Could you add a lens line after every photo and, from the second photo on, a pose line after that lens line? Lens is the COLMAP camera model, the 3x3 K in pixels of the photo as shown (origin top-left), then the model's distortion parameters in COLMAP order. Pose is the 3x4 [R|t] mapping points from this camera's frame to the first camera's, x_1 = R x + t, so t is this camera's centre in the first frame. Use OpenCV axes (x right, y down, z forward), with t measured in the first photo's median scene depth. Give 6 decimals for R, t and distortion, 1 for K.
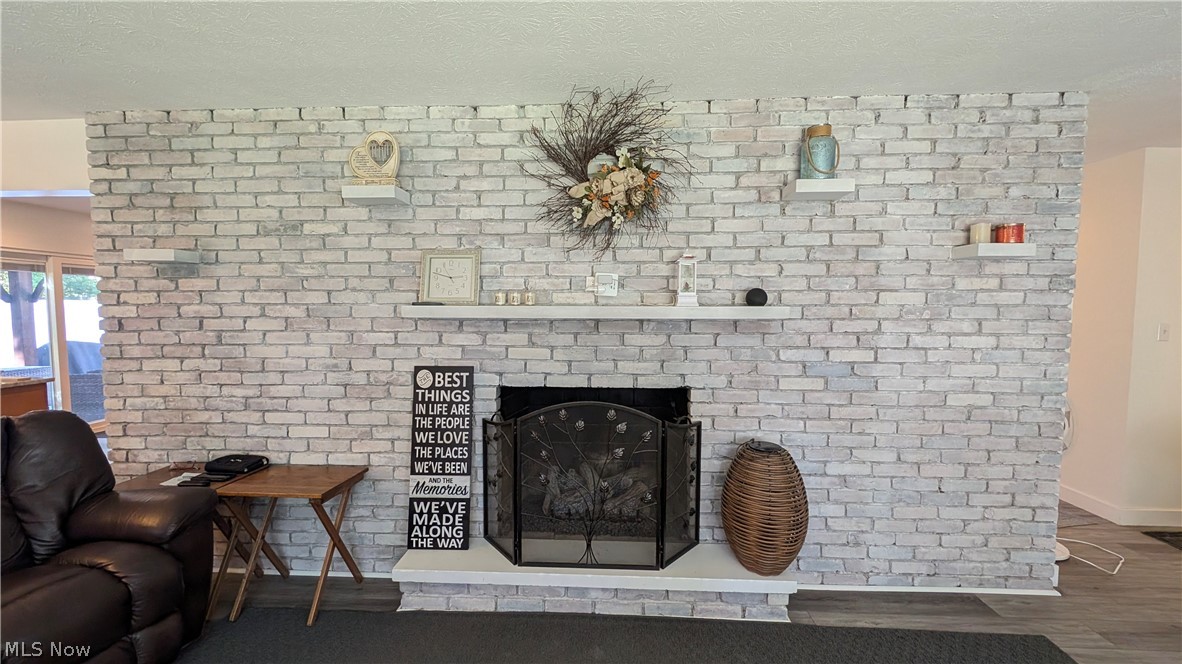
lens RADIAL K [[447.9, 0, 592.2], [0, 447.9, 331.6], [0, 0, 1]] dist [0.006543, -0.002717]
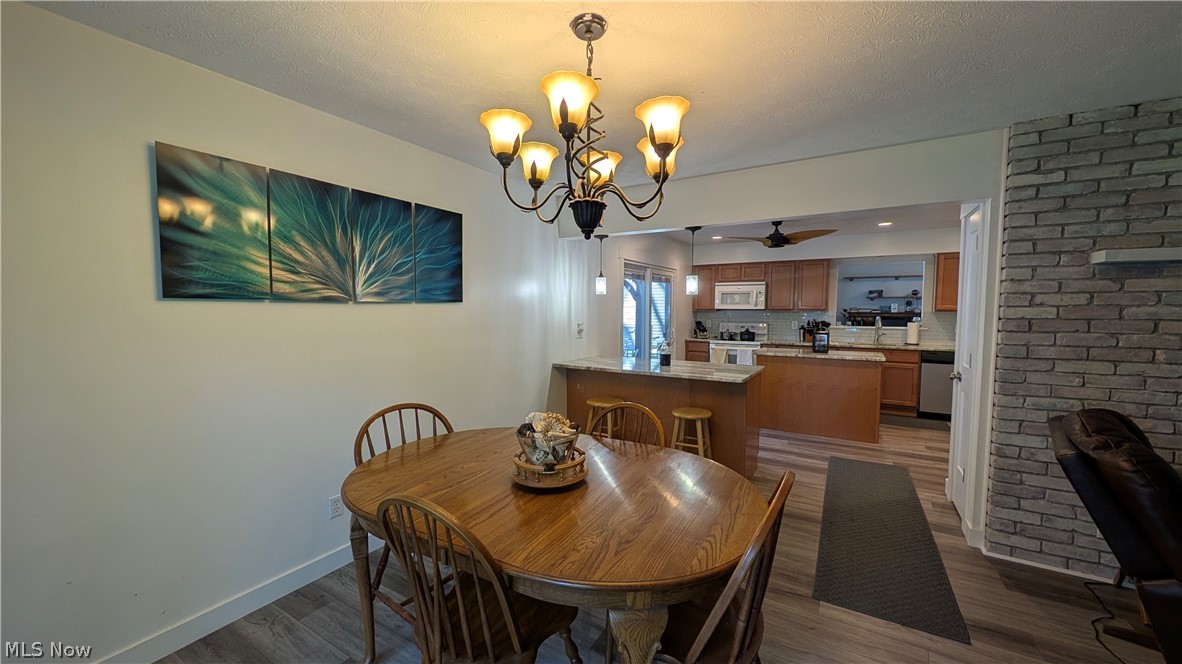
lens RADIAL K [[447.9, 0, 581.7], [0, 447.9, 335.1], [0, 0, 1]] dist [0.006543, -0.002717]
pose [[0.871971, 0.032629, -0.488470, -1.682987], [-0.030886, 0.999455, 0.011628, 0.030955], [0.488583, 0.004948, 0.872503, -0.468226]]
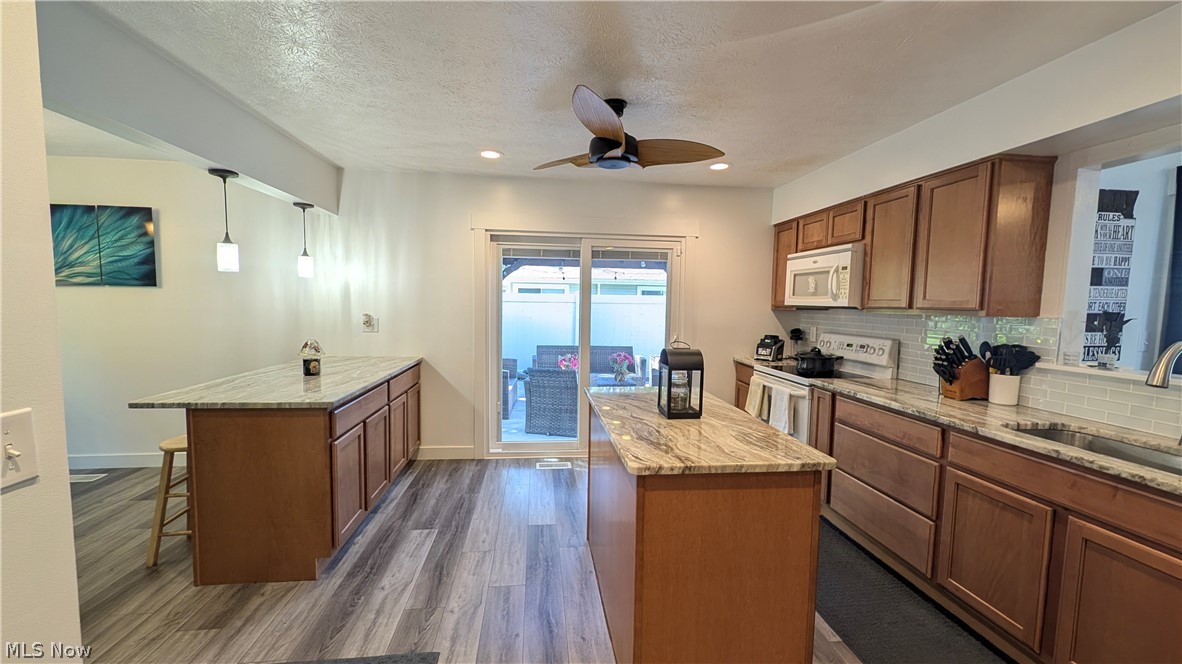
lens RADIAL K [[447.9, 0, 586.5], [0, 447.9, 336.7], [0, 0, 1]] dist [0.006543, -0.002717]
pose [[0.155195, 0.079209, -0.984703, -0.831707], [-0.076178, 0.994772, 0.068013, -0.102070], [0.984942, 0.064457, 0.160418, 2.028568]]
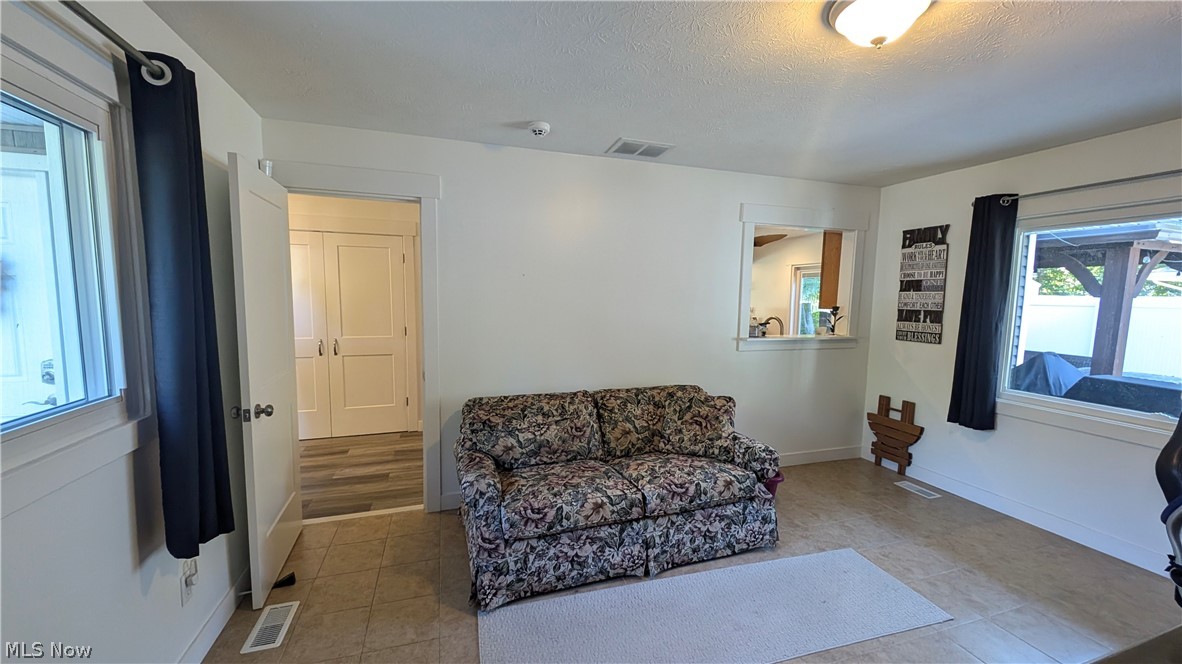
lens RADIAL K [[447.9, 0, 584.4], [0, 447.9, 332.0], [0, 0, 1]] dist [0.006543, -0.002717]
pose [[-0.937083, 0.014657, -0.348798, -0.041389], [-0.036403, 0.989569, 0.139383, -0.275306], [0.347202, 0.143311, -0.926775, 4.422228]]
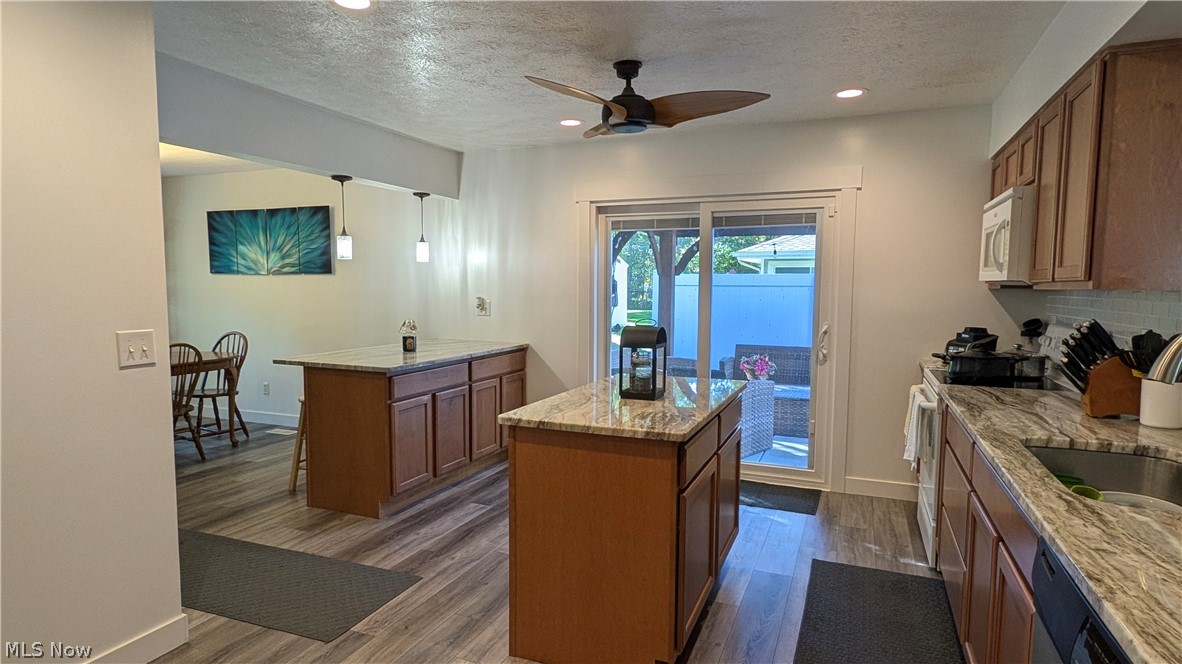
lens RADIAL K [[653.5, 0, 581.2], [0, 653.5, 343.0], [0, 0, 1]] dist [0.009232, 0.002854]
pose [[-0.351473, 0.081456, -0.932648, -0.461864], [-0.060627, 0.992136, 0.109499, -0.130280], [0.934233, 0.095029, -0.343770, 2.724868]]
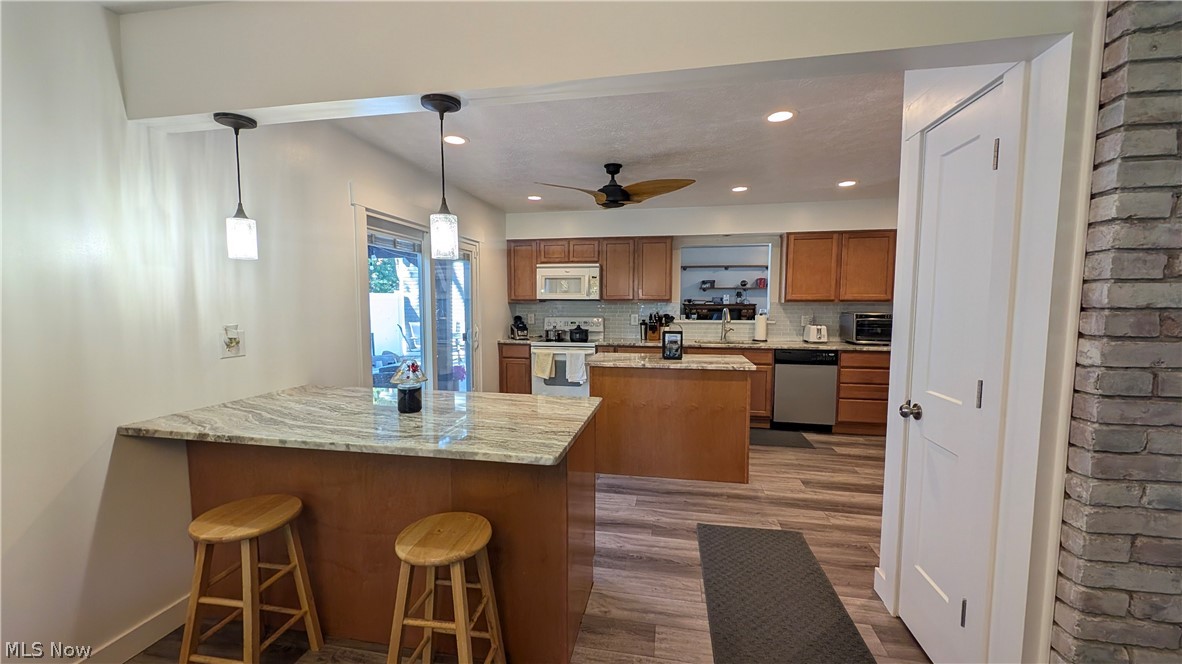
lens RADIAL K [[447.9, 0, 589.3], [0, 447.9, 335.0], [0, 0, 1]] dist [0.006543, -0.002717]
pose [[0.989424, 0.013430, -0.144426, -1.813178], [-0.011024, 0.999787, 0.017450, -0.006617], [0.144630, -0.015673, 0.989362, 0.548934]]
